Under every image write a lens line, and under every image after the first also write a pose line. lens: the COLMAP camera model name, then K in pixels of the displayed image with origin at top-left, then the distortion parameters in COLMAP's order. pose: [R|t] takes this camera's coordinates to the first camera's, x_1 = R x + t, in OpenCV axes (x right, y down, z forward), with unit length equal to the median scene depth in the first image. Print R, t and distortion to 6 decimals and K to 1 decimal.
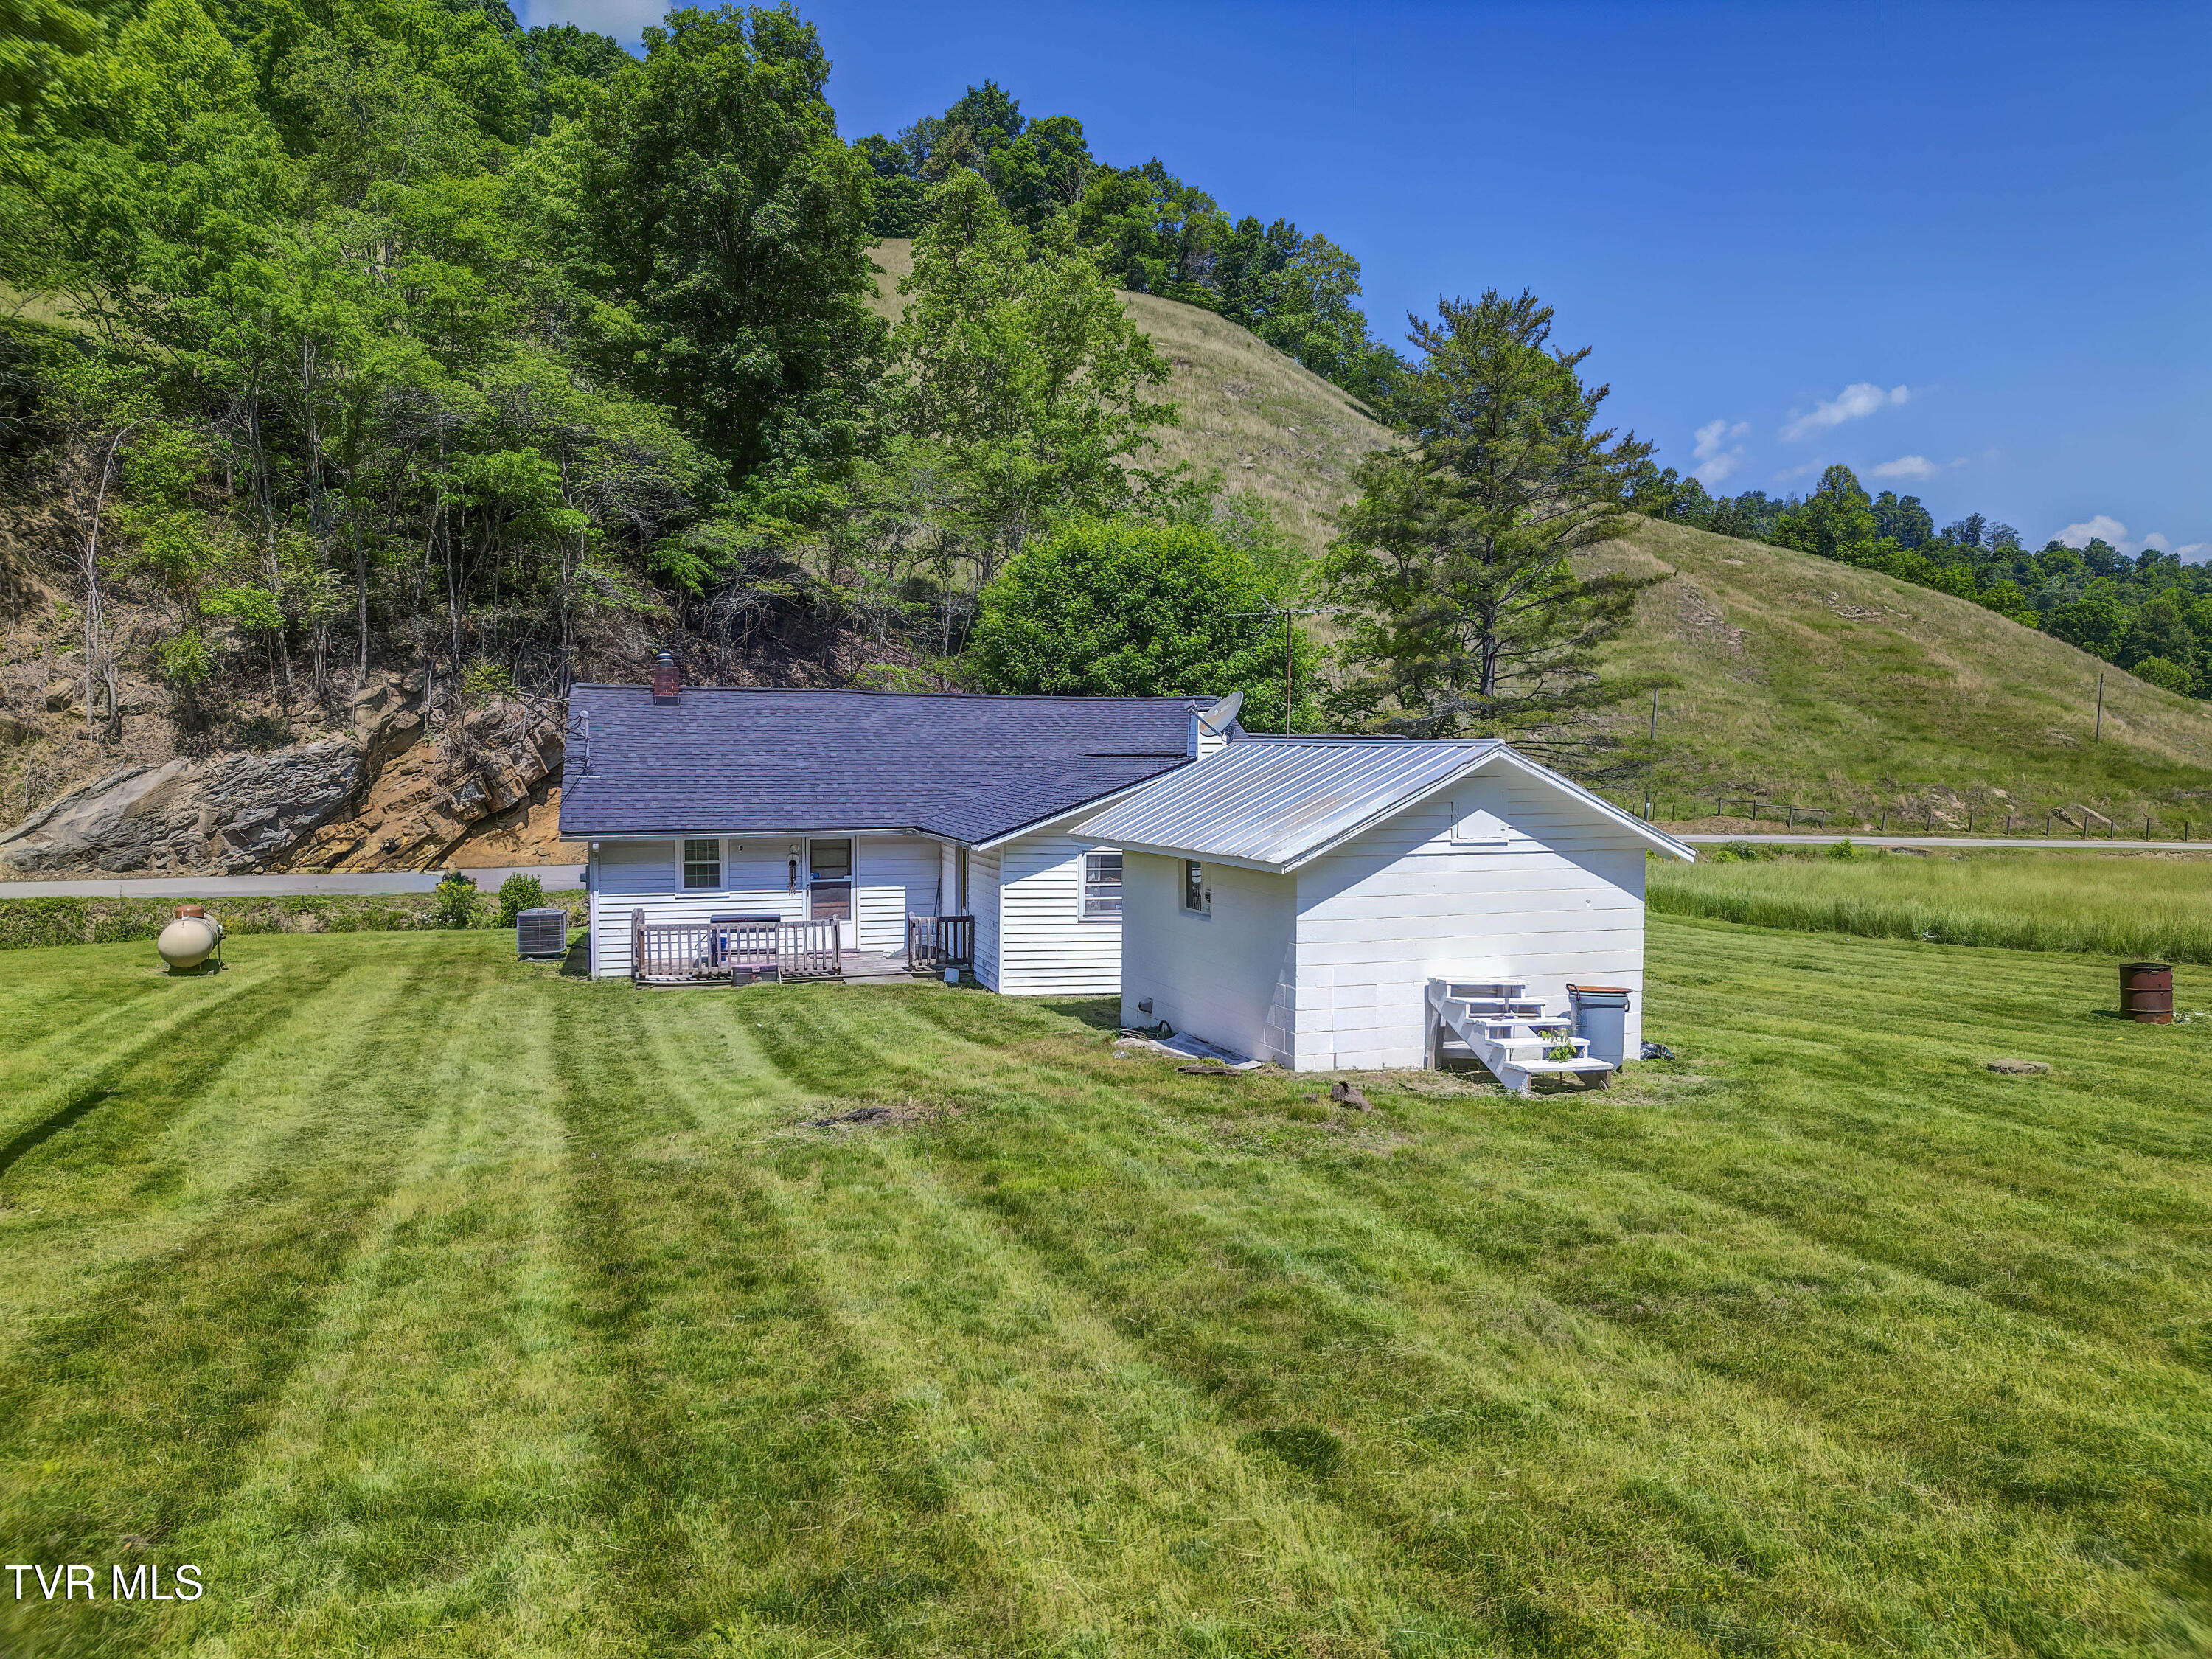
lens RADIAL K [[1555.9, 0, 1106.0], [0, 1555.9, 829.5], [0, 0, 1]] dist [0.075394, -0.082758]
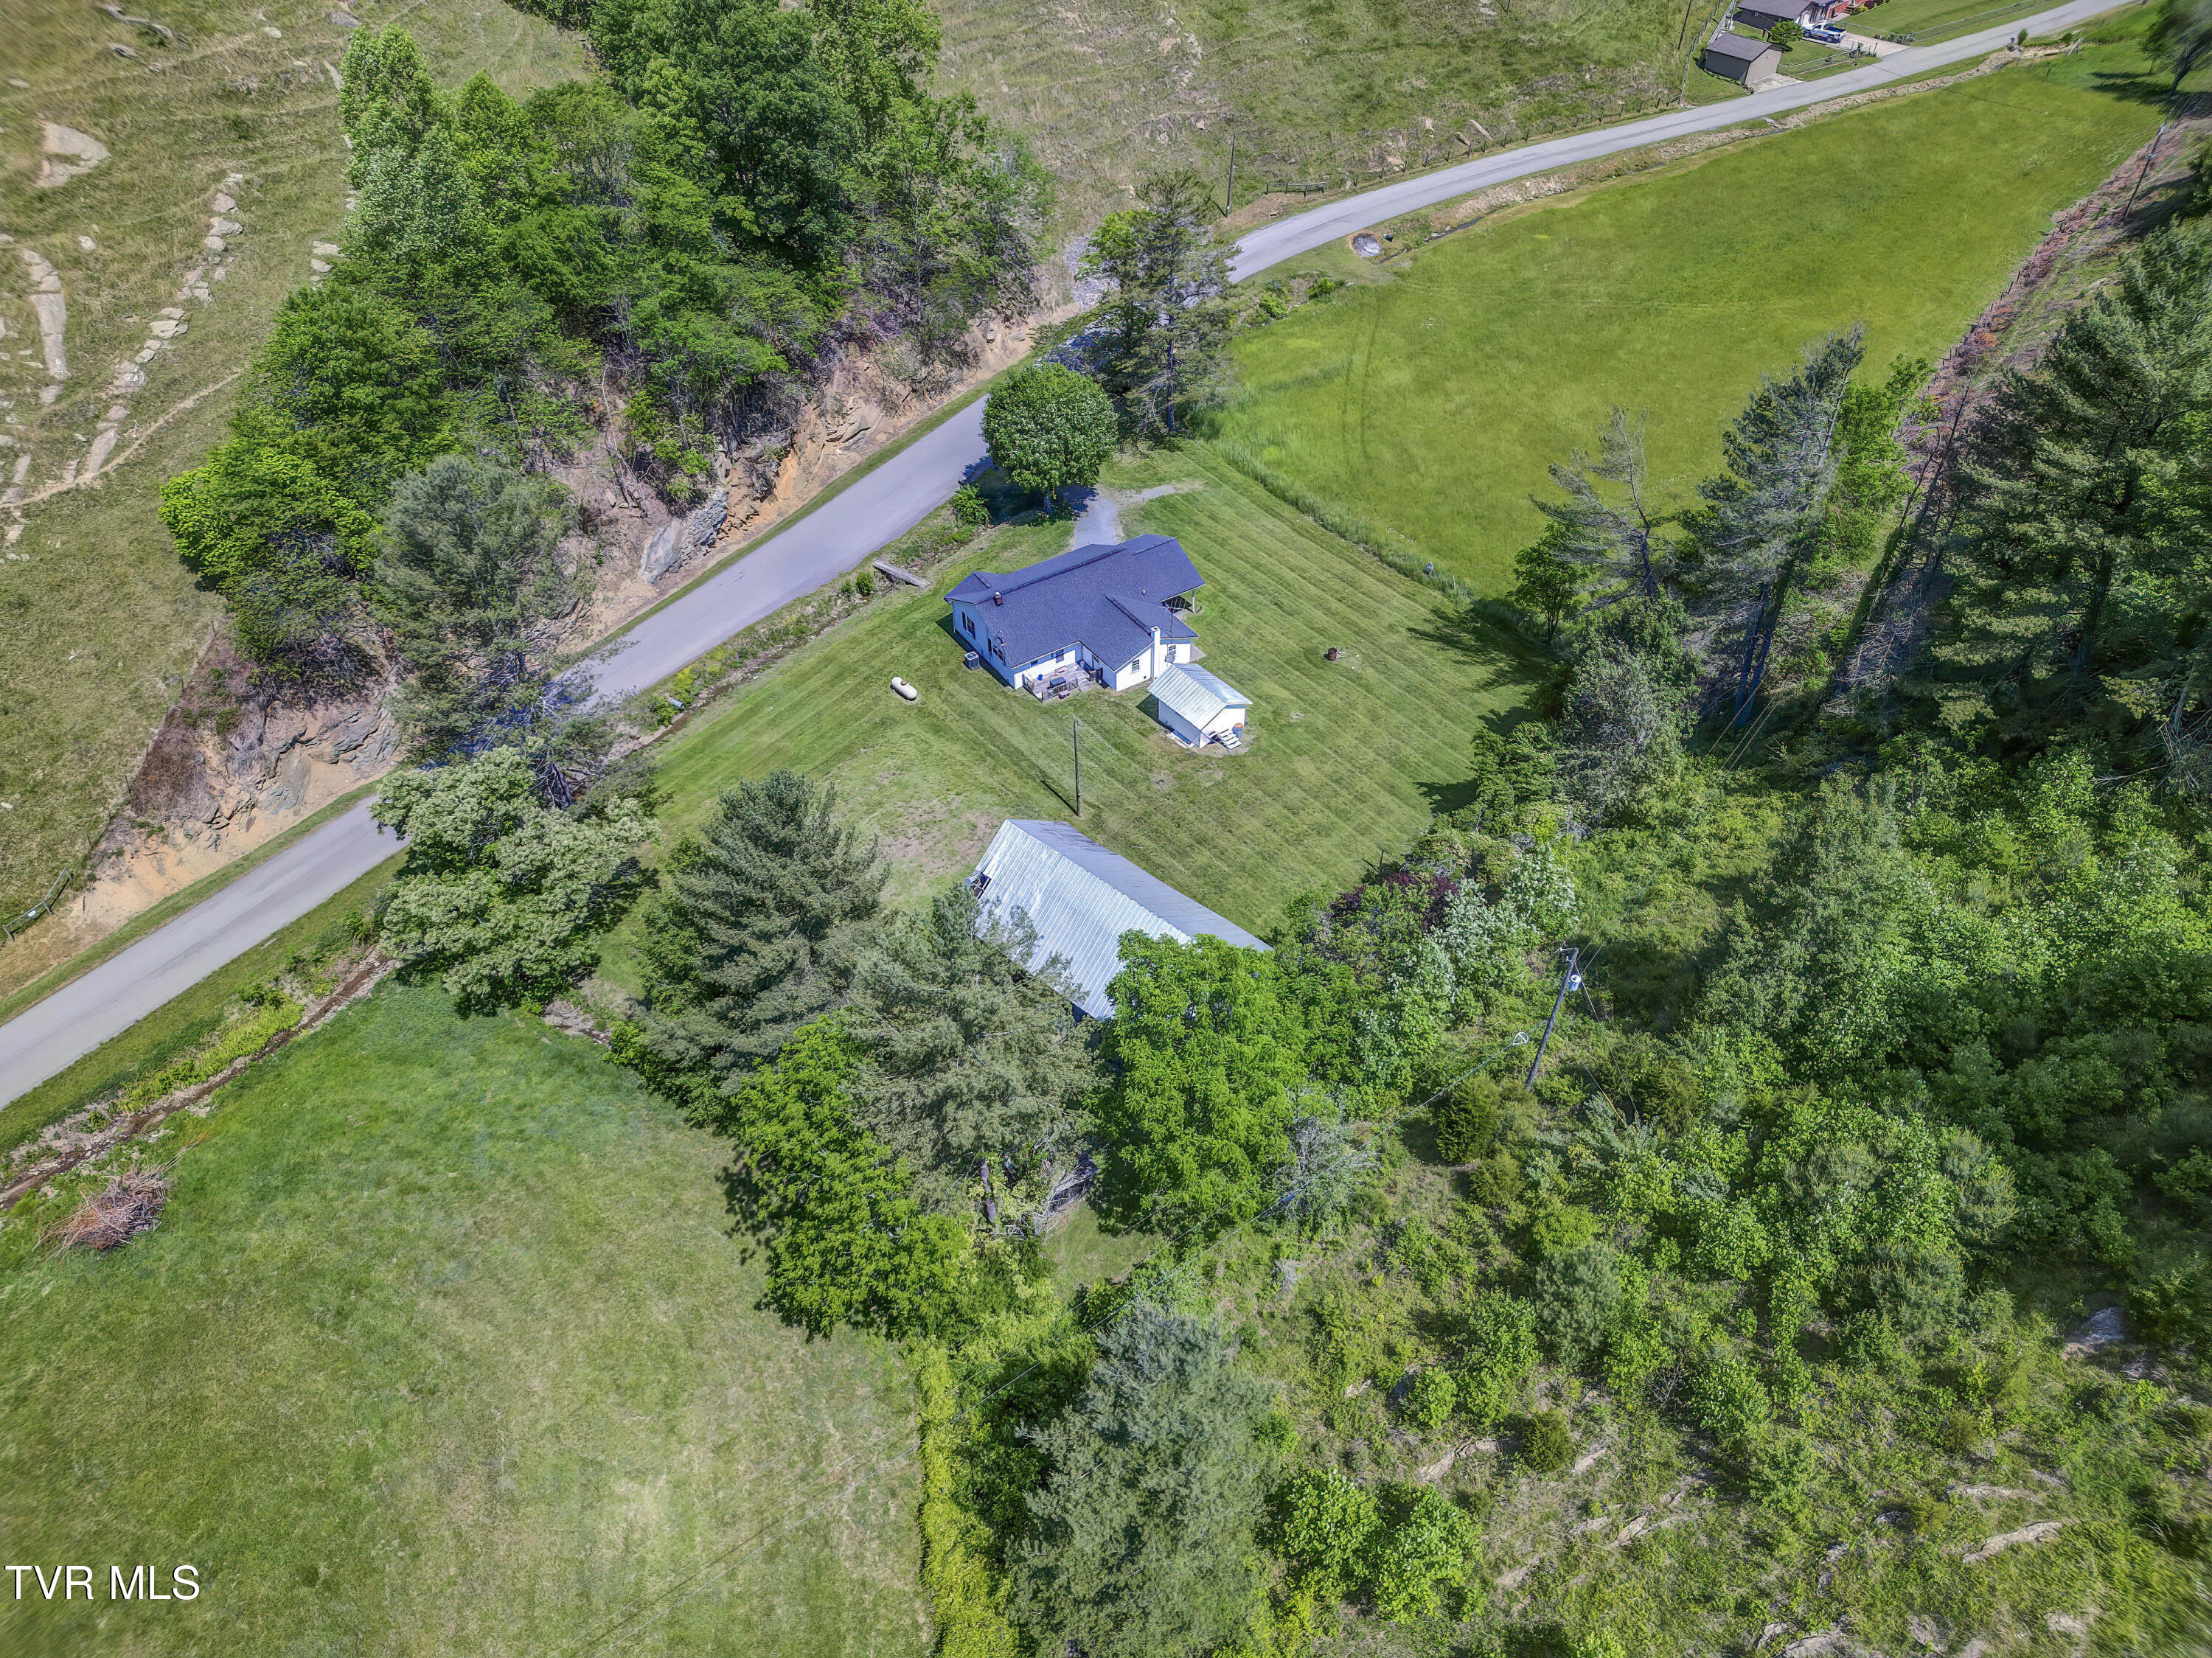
lens RADIAL K [[1555.8, 0, 1106.0], [0, 1555.8, 829.0], [0, 0, 1]] dist [0.075394, -0.082758]
pose [[0.956586, -0.205939, 0.206235, -0.526174], [0.026648, 0.766452, 0.641749, -1.179685], [-0.290230, -0.608392, 0.738664, -1.247881]]
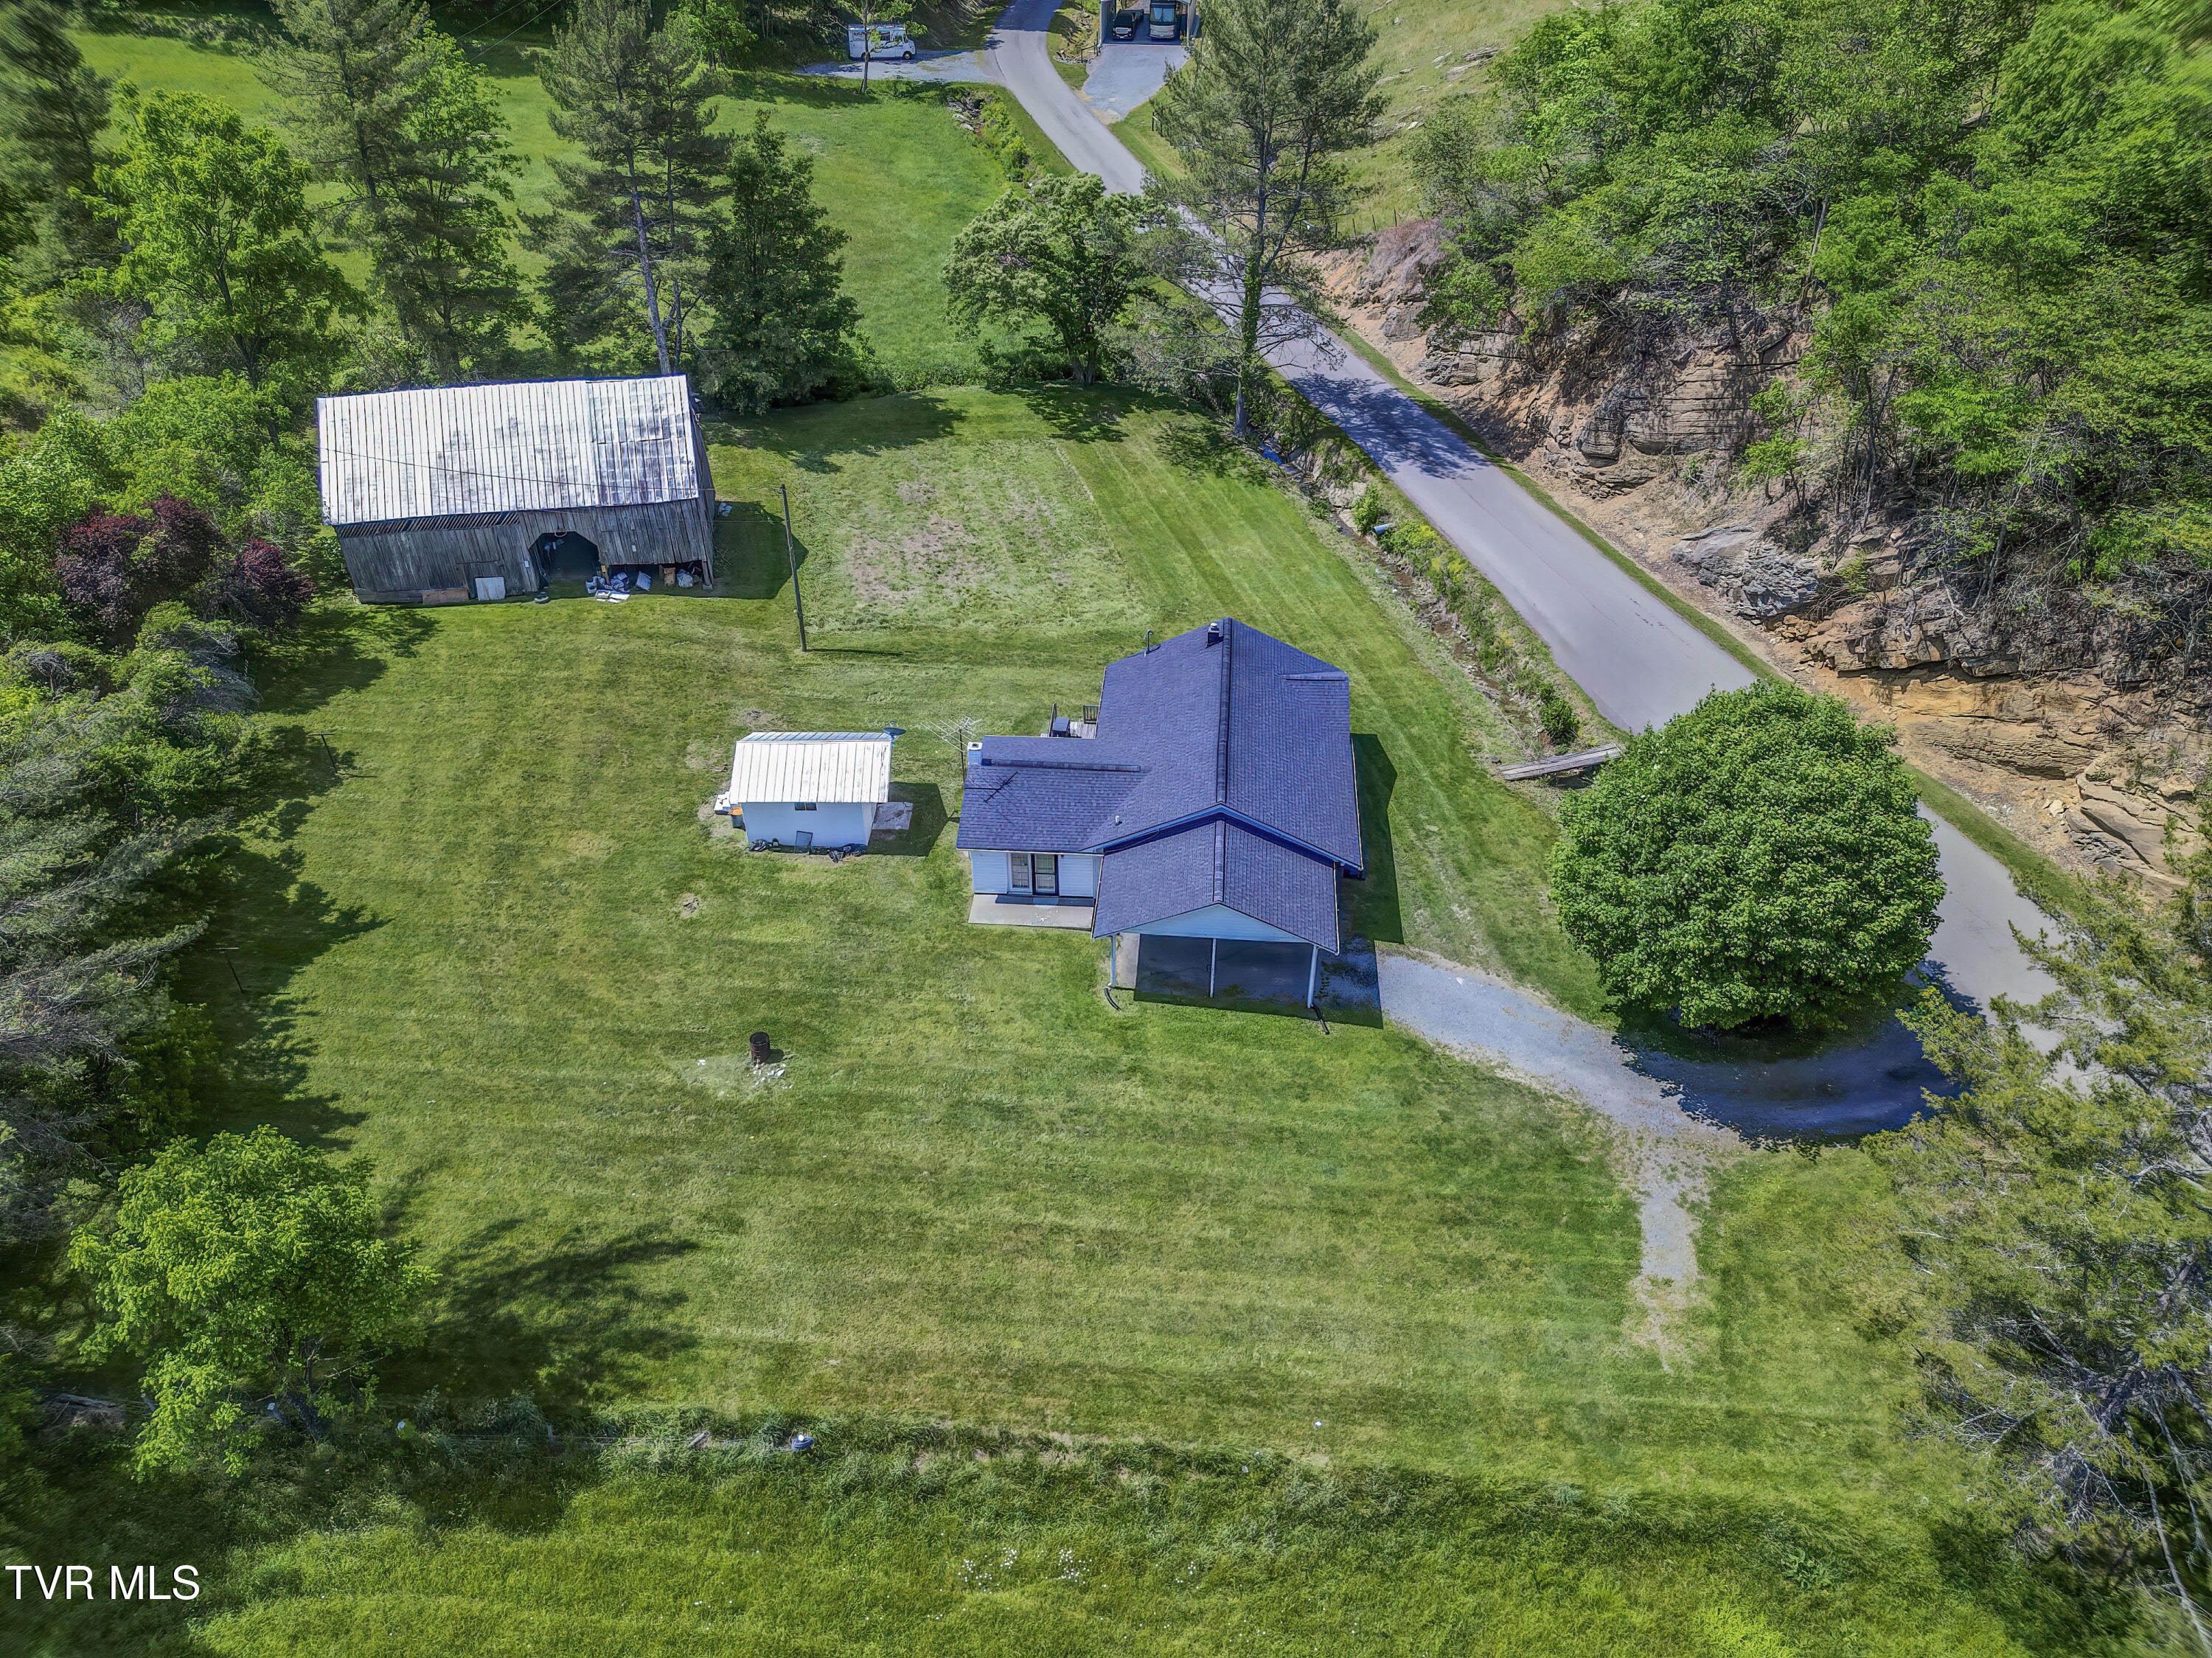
lens RADIAL K [[1555.8, 0, 1106.0], [0, 1555.8, 829.0], [0, 0, 1]] dist [0.075394, -0.082758]
pose [[-0.359877, 0.556670, -0.748737, 0.855858], [-0.049634, 0.789946, 0.611164, -0.667174], [0.931679, 0.257107, -0.256654, 0.842291]]
